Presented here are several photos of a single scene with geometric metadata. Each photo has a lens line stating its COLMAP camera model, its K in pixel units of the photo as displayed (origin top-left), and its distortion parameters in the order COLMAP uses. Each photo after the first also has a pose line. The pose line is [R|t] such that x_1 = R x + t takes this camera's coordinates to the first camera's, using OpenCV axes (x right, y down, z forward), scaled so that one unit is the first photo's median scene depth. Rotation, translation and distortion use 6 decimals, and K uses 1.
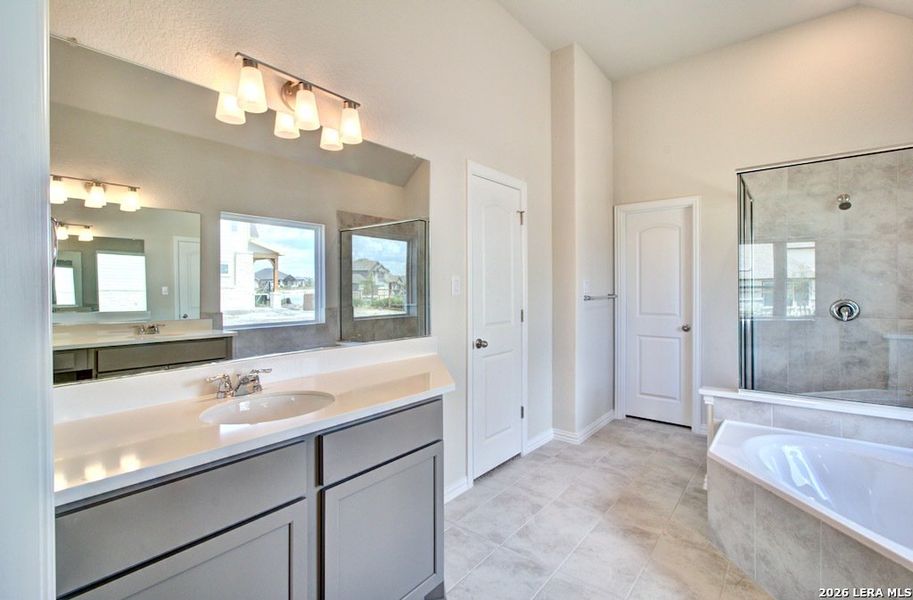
lens RADIAL K [[418.2, 0, 458.2], [0, 418.2, 295.2], [0, 0, 1]] dist [-0.002866, -0.000808]
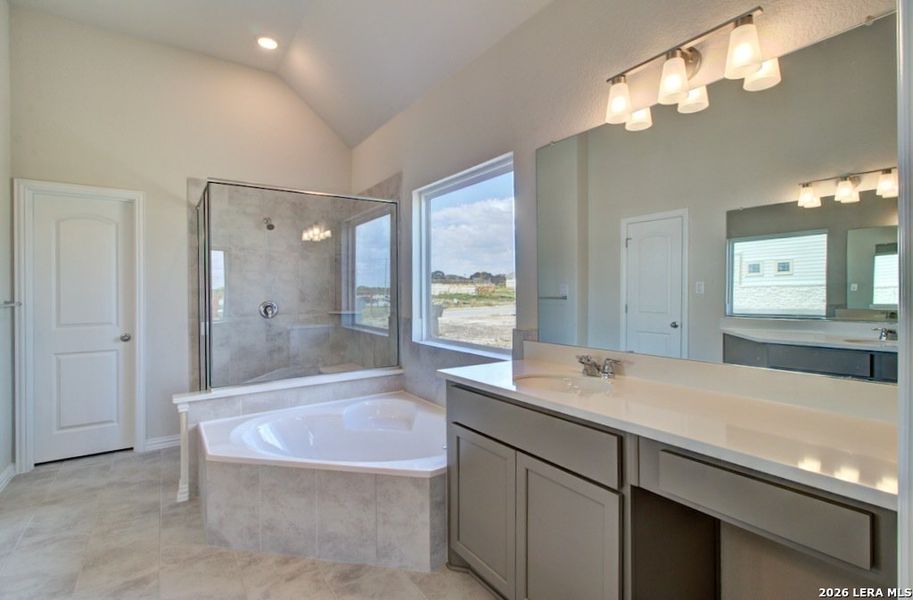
lens RADIAL K [[418.2, 0, 456.6], [0, 418.2, 294.4], [0, 0, 1]] dist [-0.002866, -0.000808]
pose [[0.289557, -0.006084, 0.957141, -0.122410], [0.020324, 0.999793, 0.000206, 0.001583], [-0.956945, 0.019393, 0.289621, 0.092558]]
